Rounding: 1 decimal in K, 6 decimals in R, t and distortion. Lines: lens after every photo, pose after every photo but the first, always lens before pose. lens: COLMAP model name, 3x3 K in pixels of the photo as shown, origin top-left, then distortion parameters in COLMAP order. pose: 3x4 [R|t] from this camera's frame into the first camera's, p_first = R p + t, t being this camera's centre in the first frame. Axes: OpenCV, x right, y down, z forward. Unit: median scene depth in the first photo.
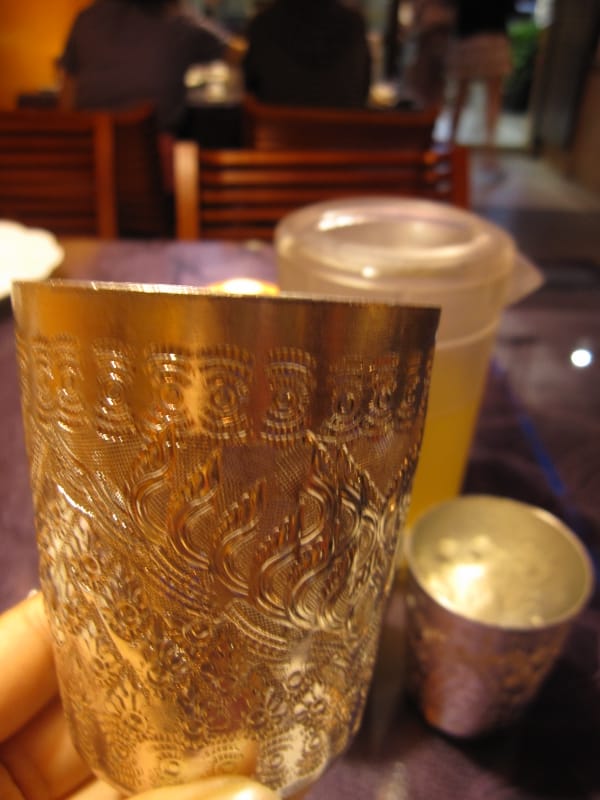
lens RADIAL K [[665.0, 0, 300.6], [0, 665.0, 400.0], [0, 0, 1]] dist [0.003005, -0.004918]
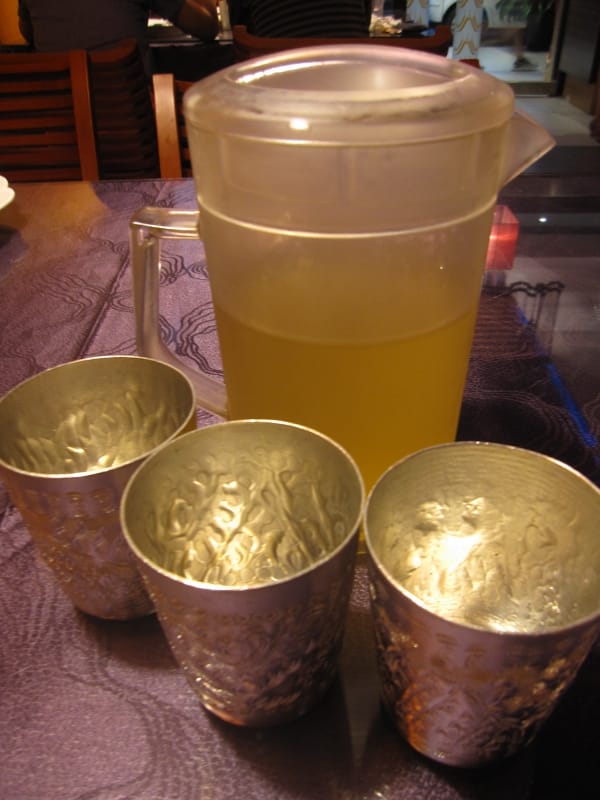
lens RADIAL K [[665.0, 0, 299.8], [0, 665.0, 399.9], [0, 0, 1]] dist [0.003005, -0.004918]
pose [[0.998494, -0.037469, -0.040079, 0.114321], [0.039764, 0.997519, 0.058096, 0.050476], [0.037802, -0.059602, 0.997506, 0.278691]]
